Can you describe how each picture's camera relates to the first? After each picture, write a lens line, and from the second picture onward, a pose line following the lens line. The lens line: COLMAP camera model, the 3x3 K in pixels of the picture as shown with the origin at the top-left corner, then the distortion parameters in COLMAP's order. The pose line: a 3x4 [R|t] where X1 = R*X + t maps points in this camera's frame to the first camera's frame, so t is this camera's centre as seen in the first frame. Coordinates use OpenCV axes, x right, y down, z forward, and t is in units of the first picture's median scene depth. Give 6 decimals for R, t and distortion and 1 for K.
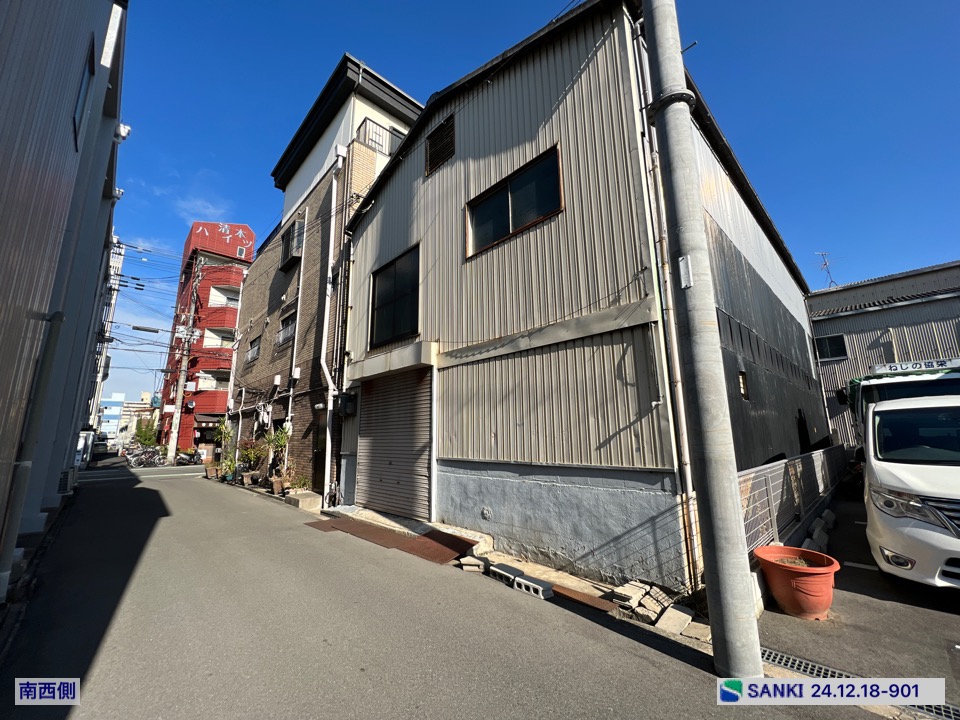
lens RADIAL K [[384.6, 0, 481.2], [0, 384.6, 361.8], [0, 0, 1]] dist [-0.001057, -0.000591]
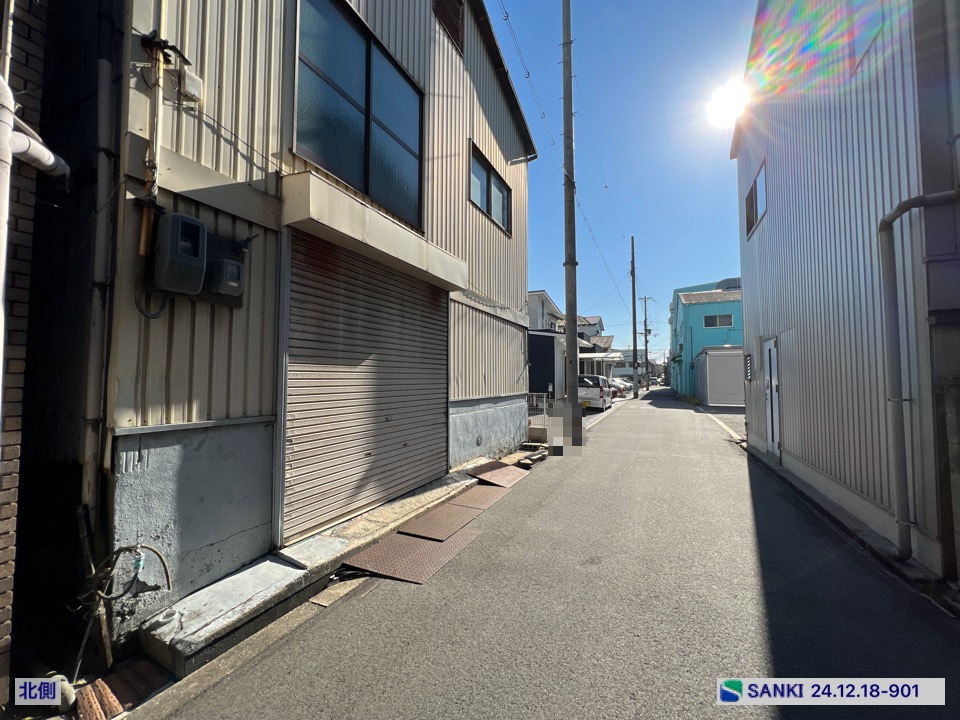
lens RADIAL K [[384.6, 0, 481.6], [0, 384.6, 361.6], [0, 0, 1]] dist [-0.001057, -0.000591]
pose [[-0.357593, 0.055068, 0.932252, -1.077803], [-0.175005, 0.976624, -0.124817, 0.291642], [-0.917333, -0.207782, -0.339597, 1.397915]]
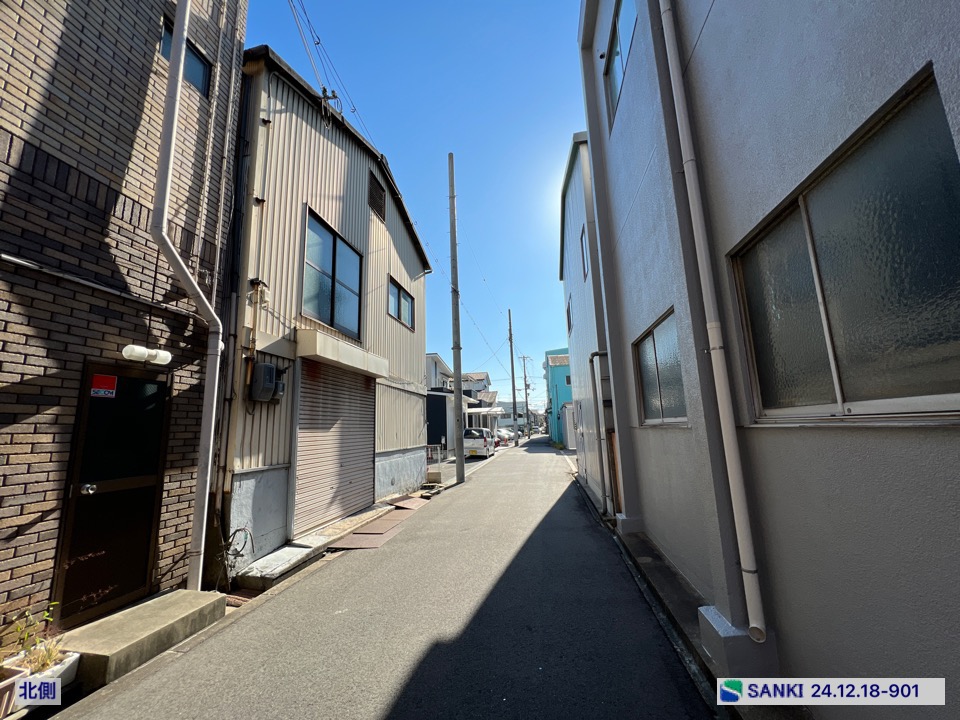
lens RADIAL K [[384.6, 0, 483.0], [0, 384.6, 361.0], [0, 0, 1]] dist [-0.001057, -0.000591]
pose [[-0.599890, 0.175503, 0.780597, -1.551240], [-0.109334, 0.948510, -0.297279, 0.339638], [-0.792577, -0.263680, -0.549813, 1.680265]]
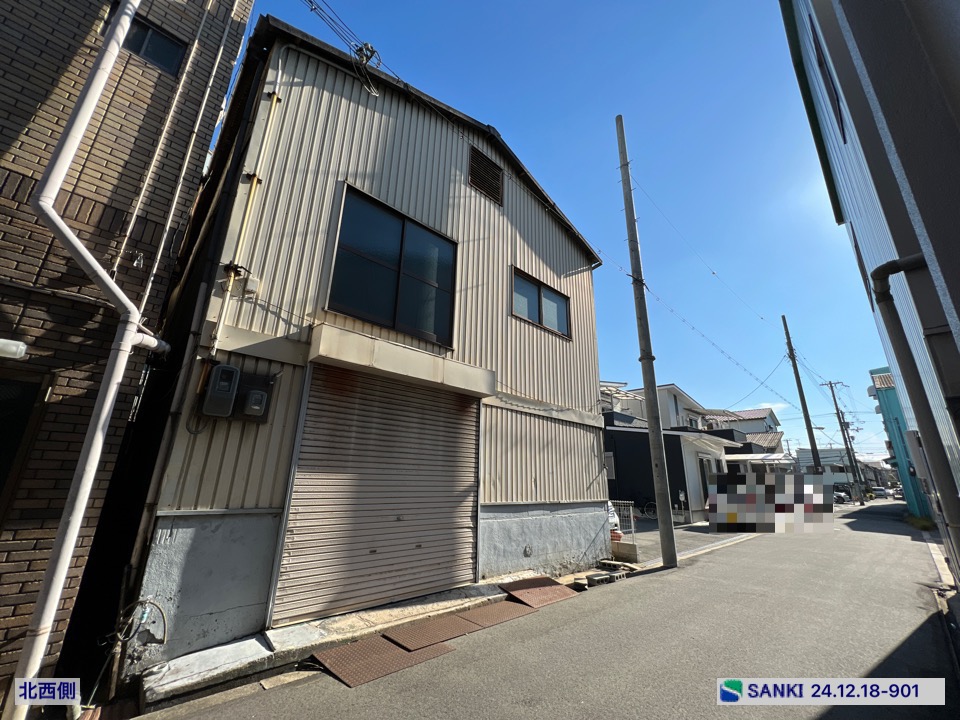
lens RADIAL K [[384.6, 0, 482.1], [0, 384.6, 361.7], [0, 0, 1]] dist [-0.001057, -0.000591]
pose [[0.005345, 0.308583, 0.951182, -1.192091], [-0.212503, 0.929821, -0.300459, 0.236535], [-0.977146, -0.200523, 0.070545, 1.122413]]
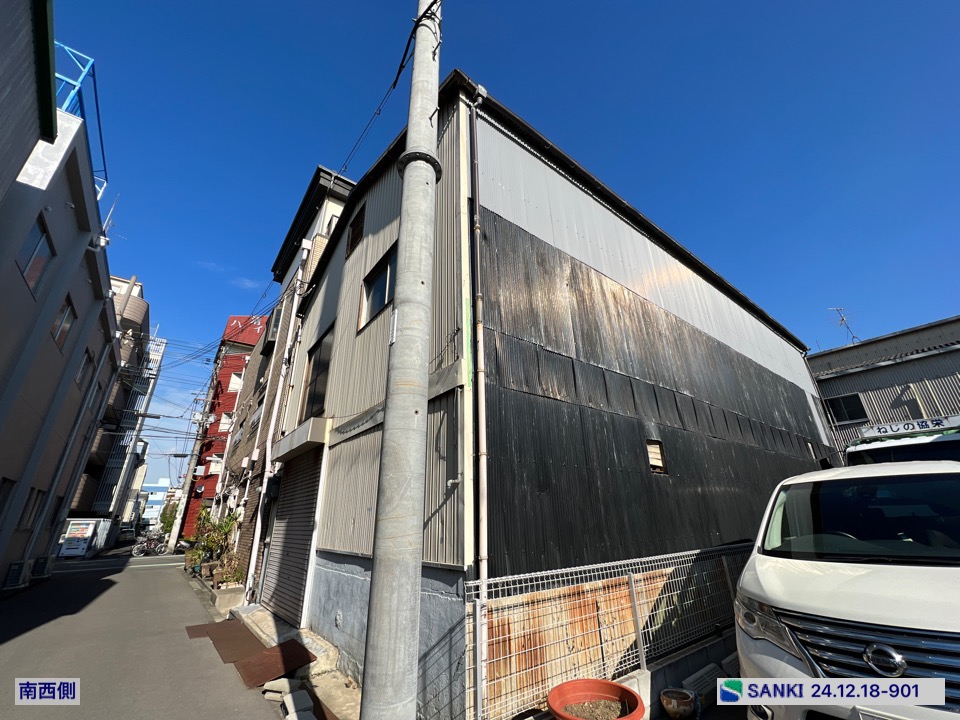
lens RADIAL K [[384.6, 0, 480.9], [0, 384.6, 361.7], [0, 0, 1]] dist [-0.001057, -0.000591]
pose [[0.994724, -0.048265, -0.090520, 0.415574], [0.029772, 0.980252, -0.195498, 0.011360], [0.098168, 0.191772, 0.976518, 0.089717]]
